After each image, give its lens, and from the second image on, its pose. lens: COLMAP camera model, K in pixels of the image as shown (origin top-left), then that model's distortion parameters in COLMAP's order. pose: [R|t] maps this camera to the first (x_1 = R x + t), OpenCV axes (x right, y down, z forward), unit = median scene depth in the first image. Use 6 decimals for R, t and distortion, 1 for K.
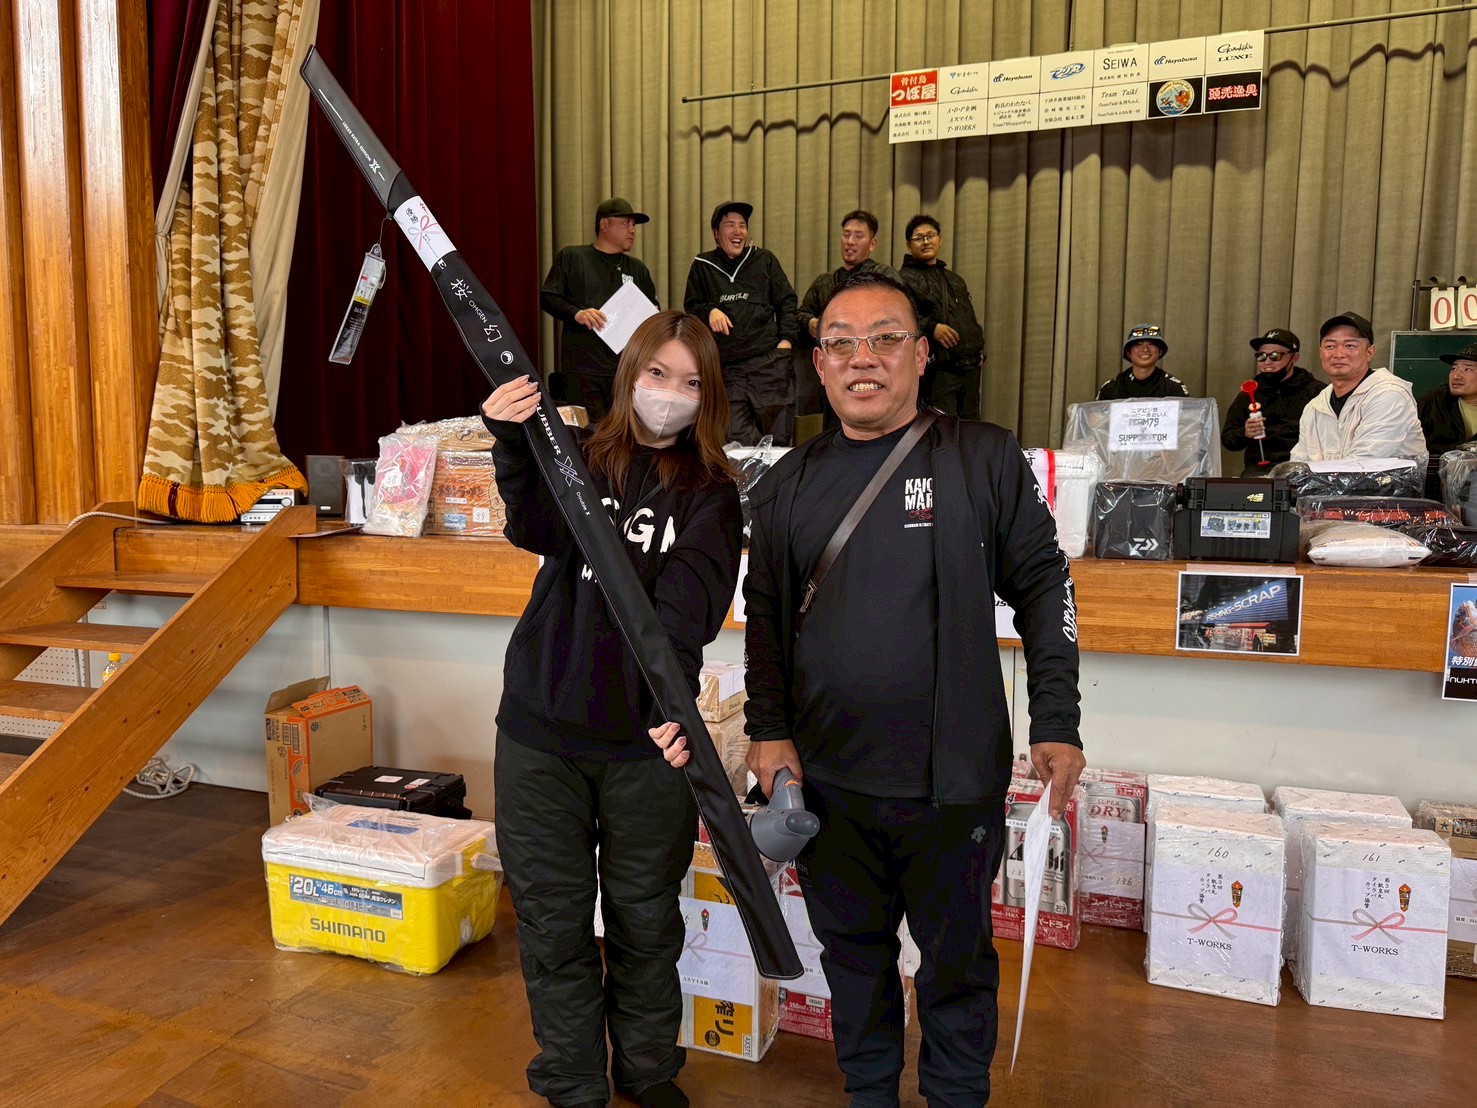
lens RADIAL K [[1041.8, 0, 732.8], [0, 1041.8, 556.5], [0, 0, 1]] dist [0.020186, -0.020911]
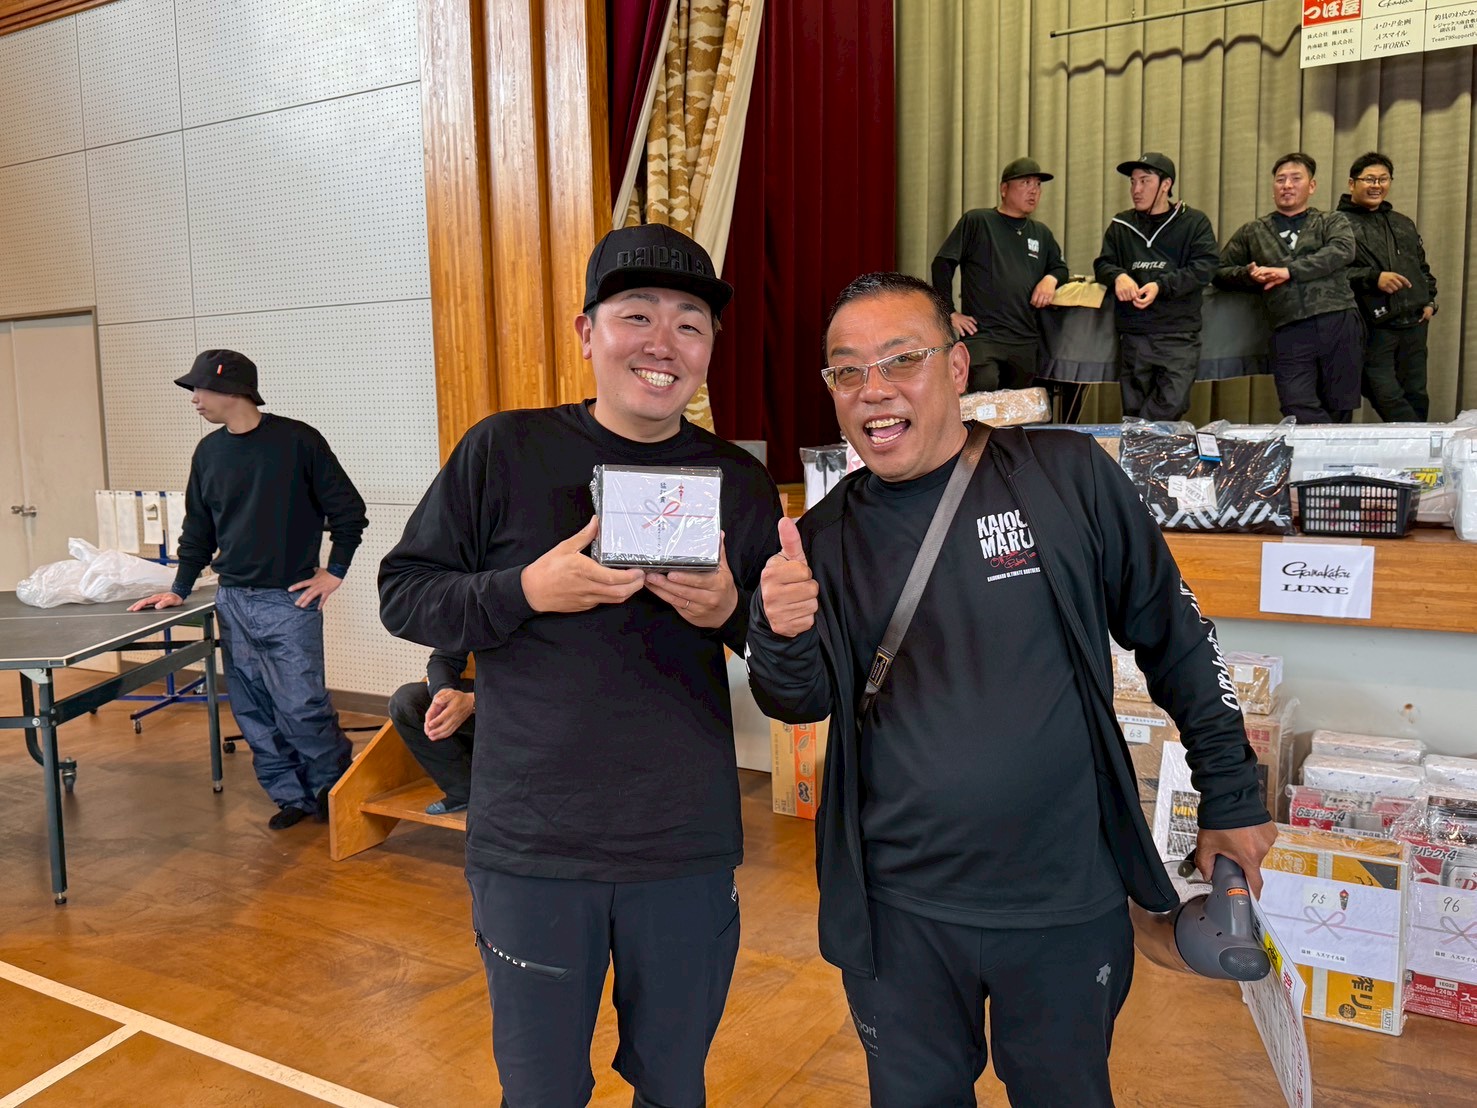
lens RADIAL K [[1183.8, 0, 741.5], [0, 1183.8, 558.6], [0, 0, 1]] dist [0.028452, -0.032070]
pose [[0.984134, -0.000562, -0.177428, -0.217097], [0.005926, 0.999541, 0.029703, -0.017804], [0.177329, -0.030283, 0.983686, -0.145437]]
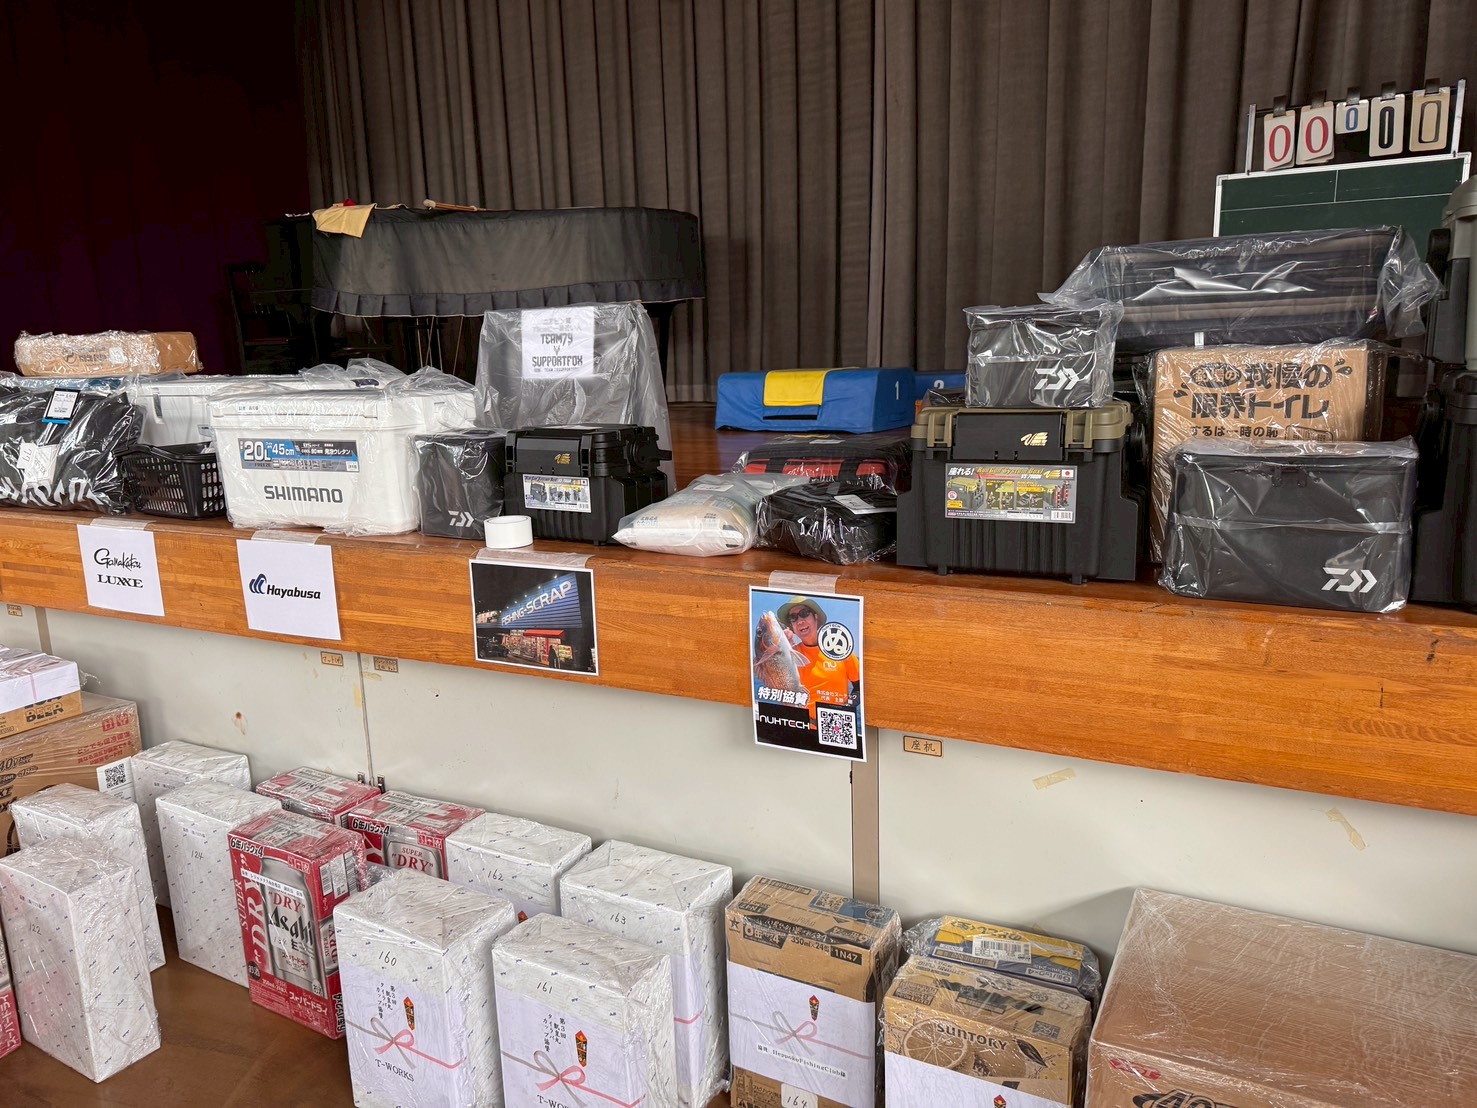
lens RADIAL K [[1041.8, 0, 732.9], [0, 1041.8, 539.9], [0, 0, 1]] dist [0.020186, -0.020911]
pose [[0.990077, -0.011540, -0.140055, 0.482549], [0.026757, 0.993871, 0.107260, -0.049642], [0.137958, -0.109943, 0.984317, 0.199089]]
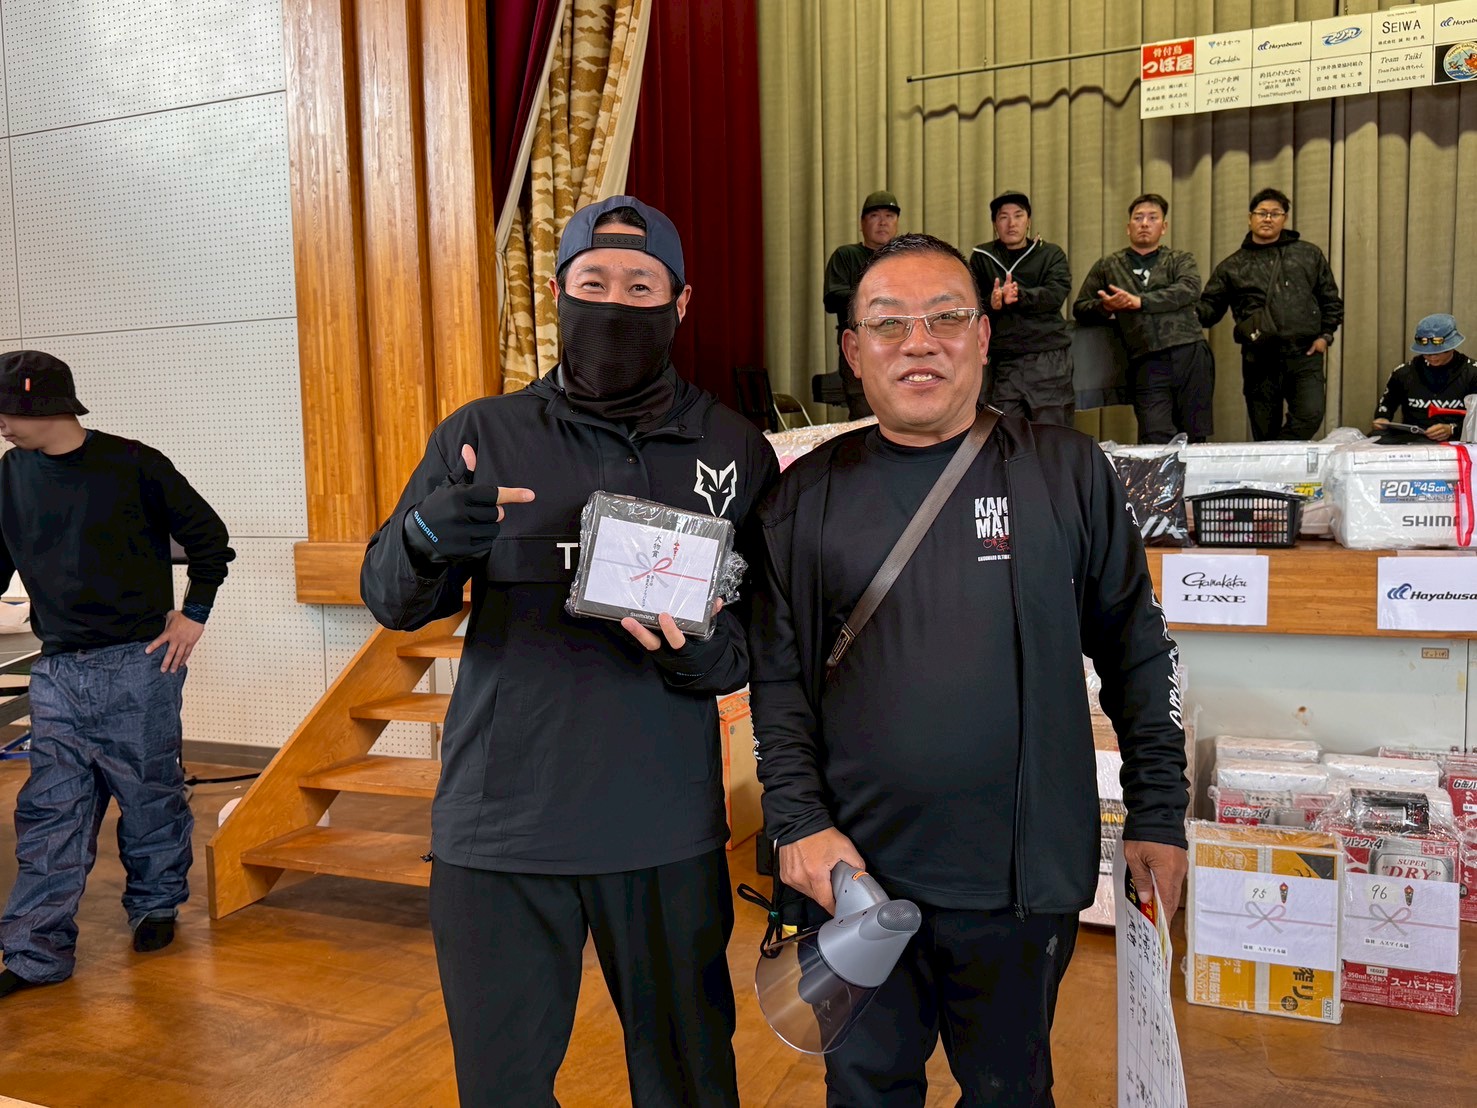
lens RADIAL K [[1183.8, 0, 738.3], [0, 1183.8, 561.5], [0, 0, 1]] dist [0.028452, -0.032070]
pose [[0.999014, -0.021825, -0.038666, -0.281348], [0.021658, 0.999754, -0.004746, 0.000908], [0.038760, 0.003904, 0.999241, -0.129537]]
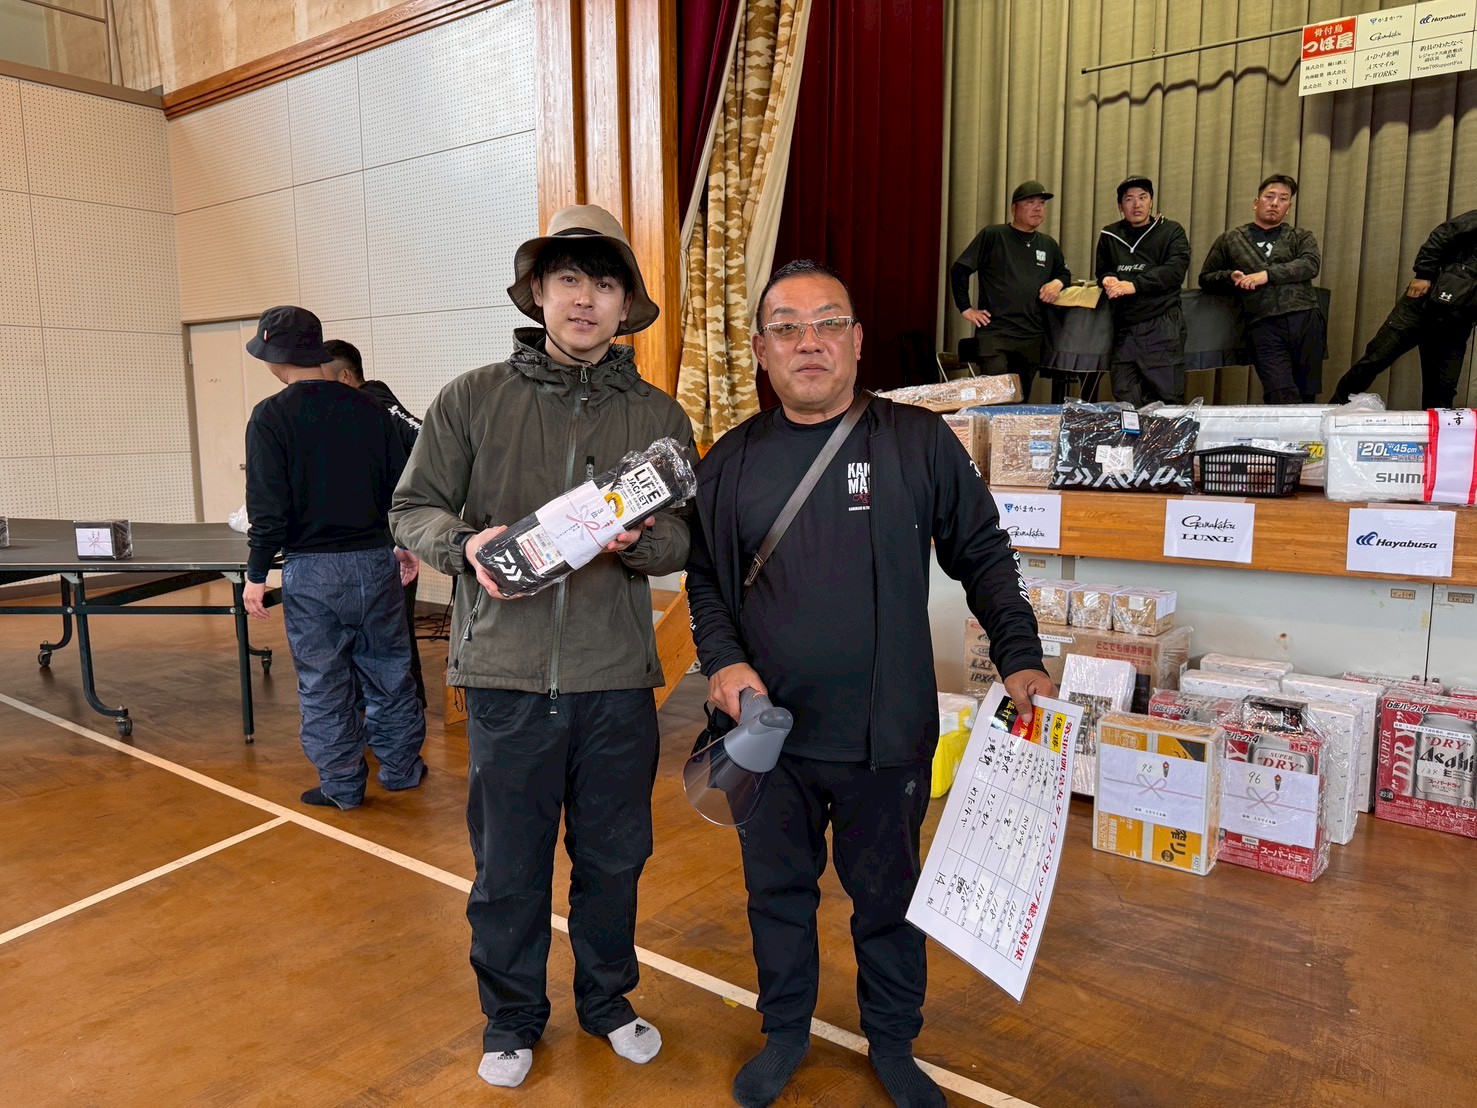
lens RADIAL K [[1041.8, 0, 741.4], [0, 1041.8, 558.8], [0, 0, 1]] dist [0.020186, -0.020911]
pose [[0.955317, 0.029651, -0.294093, -0.085730], [-0.013564, 0.998305, 0.056591, 0.003337], [0.295273, -0.050073, 0.954100, -0.234432]]
